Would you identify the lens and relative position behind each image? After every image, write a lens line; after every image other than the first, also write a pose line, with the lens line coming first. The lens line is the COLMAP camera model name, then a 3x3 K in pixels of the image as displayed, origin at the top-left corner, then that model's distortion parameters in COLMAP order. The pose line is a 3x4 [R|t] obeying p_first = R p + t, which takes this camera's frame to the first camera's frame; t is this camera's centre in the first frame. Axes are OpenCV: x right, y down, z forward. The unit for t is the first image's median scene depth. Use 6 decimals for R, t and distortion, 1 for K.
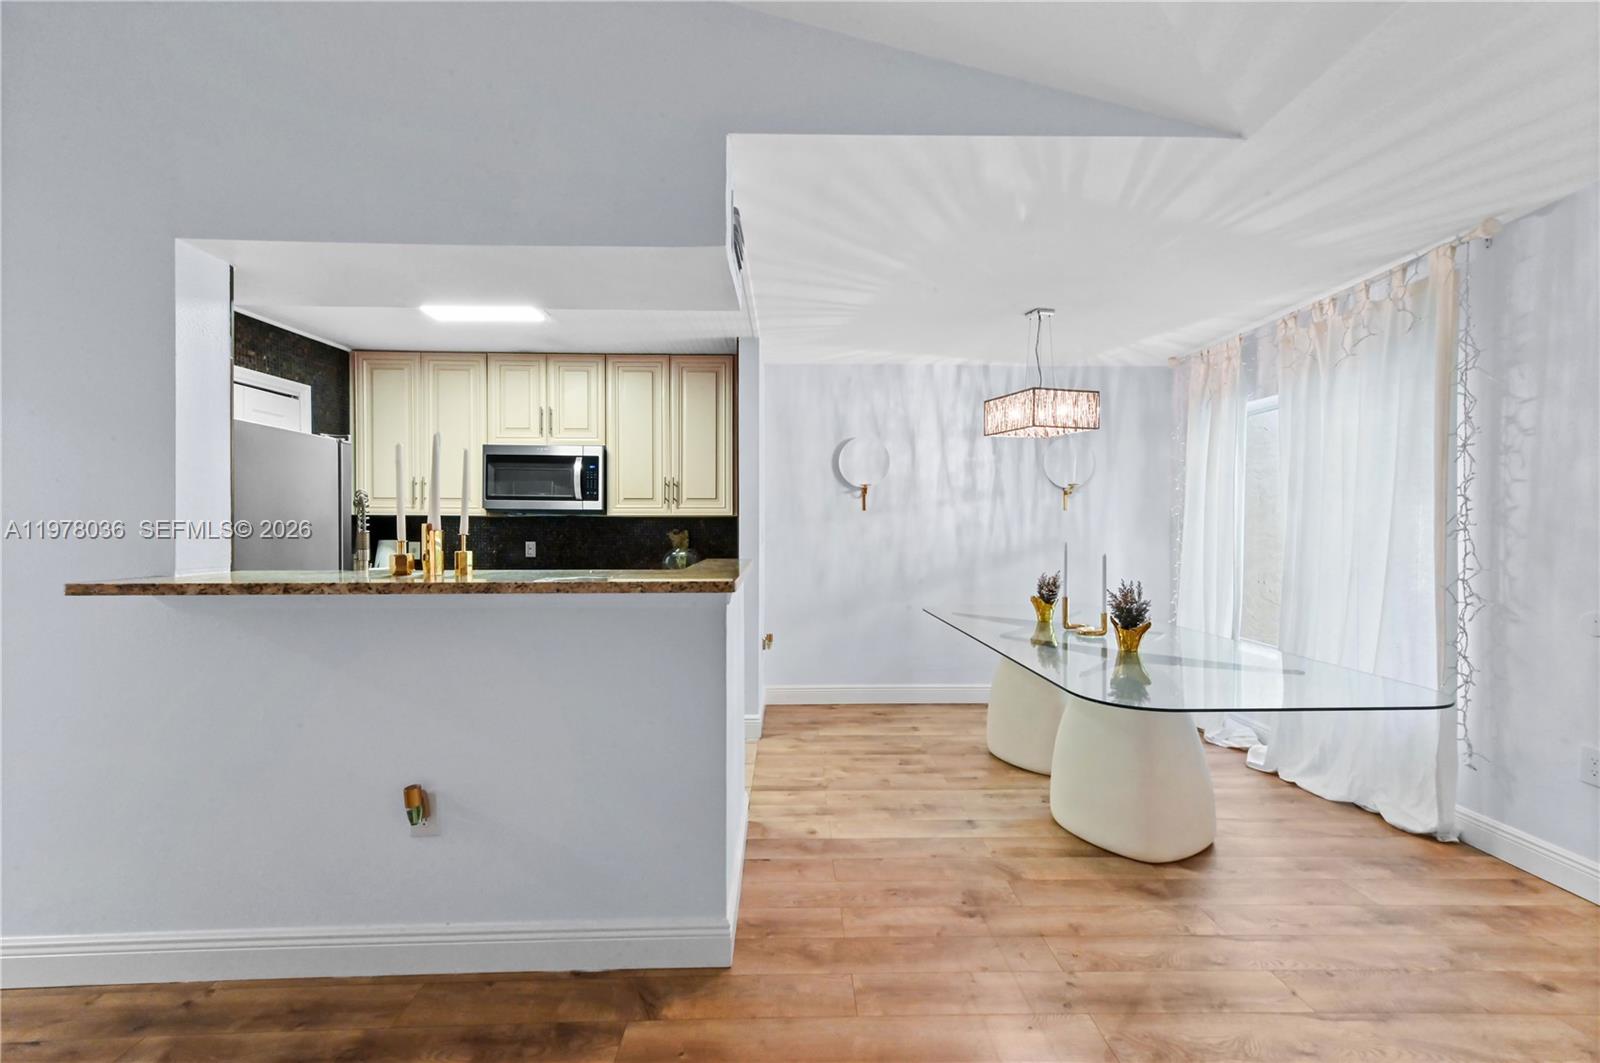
lens RADIAL K [[631.6, 0, 800.0], [0, 631.6, 531.5], [0, 0, 1]] dist [0.018289, 0.000082]
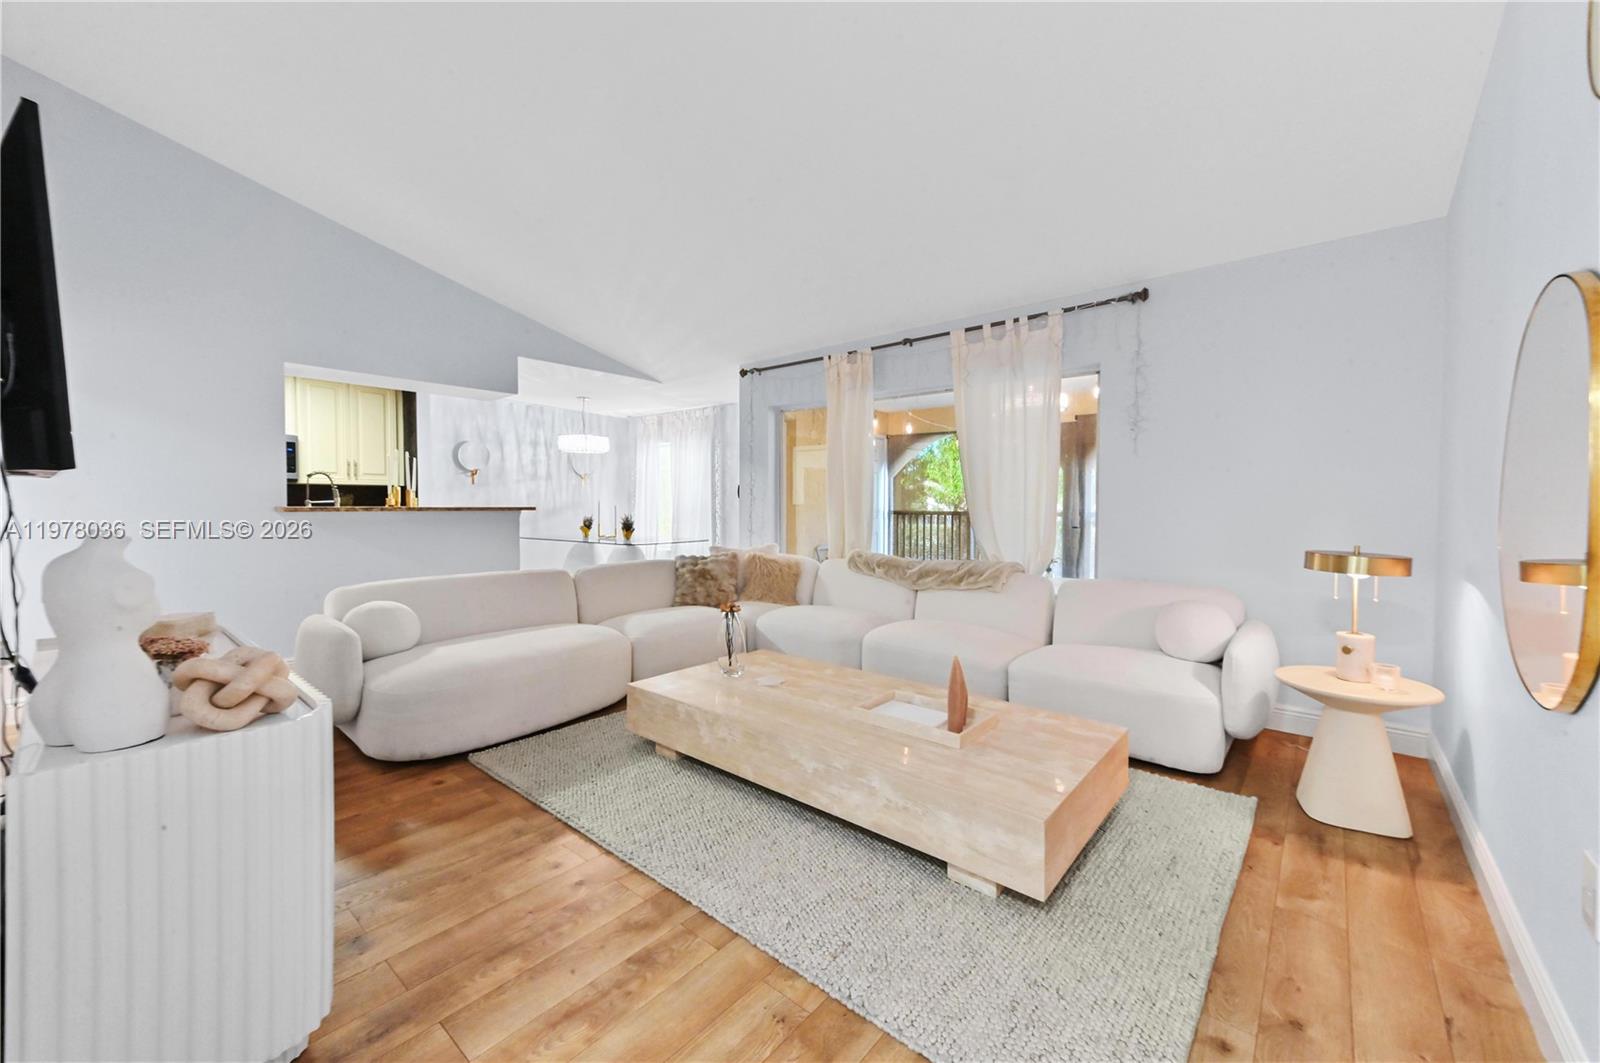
lens RADIAL K [[626.6, 0, 801.8], [0, 626.6, 519.8], [0, 0, 1]] dist [0.007692, 0.000240]
pose [[0.656355, -0.015693, 0.754289, -0.637598], [0.001900, 0.999815, 0.019148, 0.033498], [-0.754450, -0.011134, 0.656264, -0.832043]]
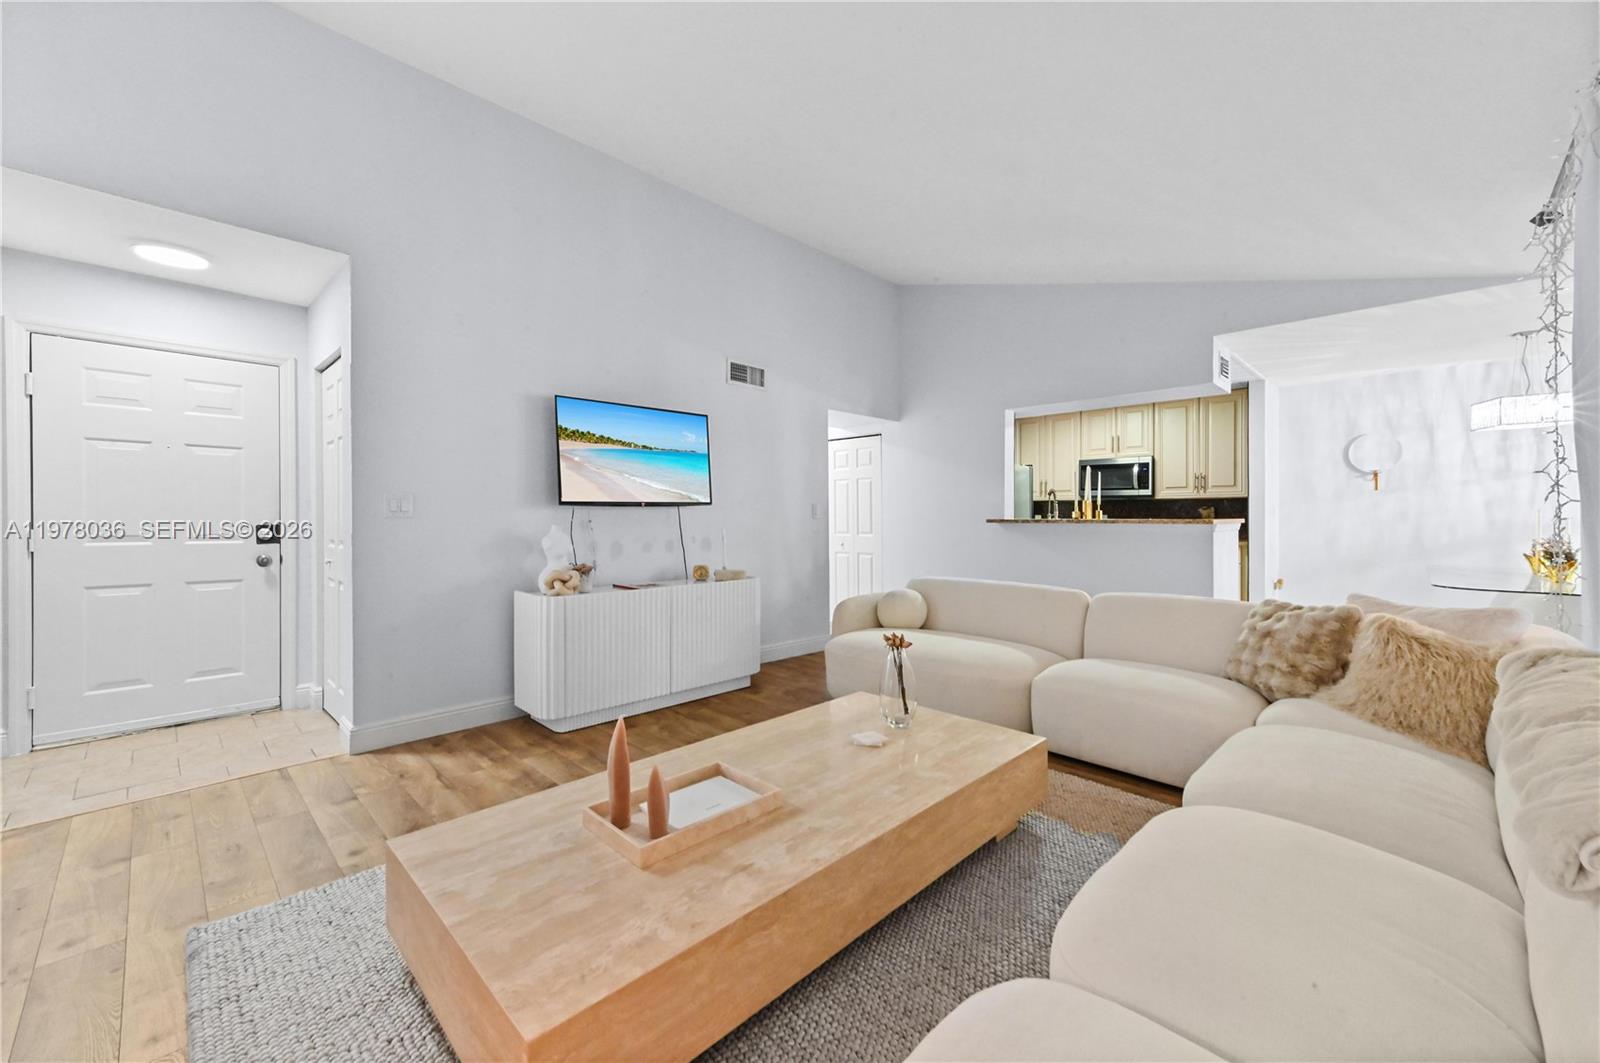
lens RADIAL K [[626.6, 0, 801.8], [0, 626.6, 519.8], [0, 0, 1]] dist [0.007692, 0.000240]
pose [[0.701625, 0.004391, -0.712533, 0.210121], [-0.005452, 0.999985, 0.000794, 0.033817], [0.712525, 0.003328, 0.701639, -0.779282]]
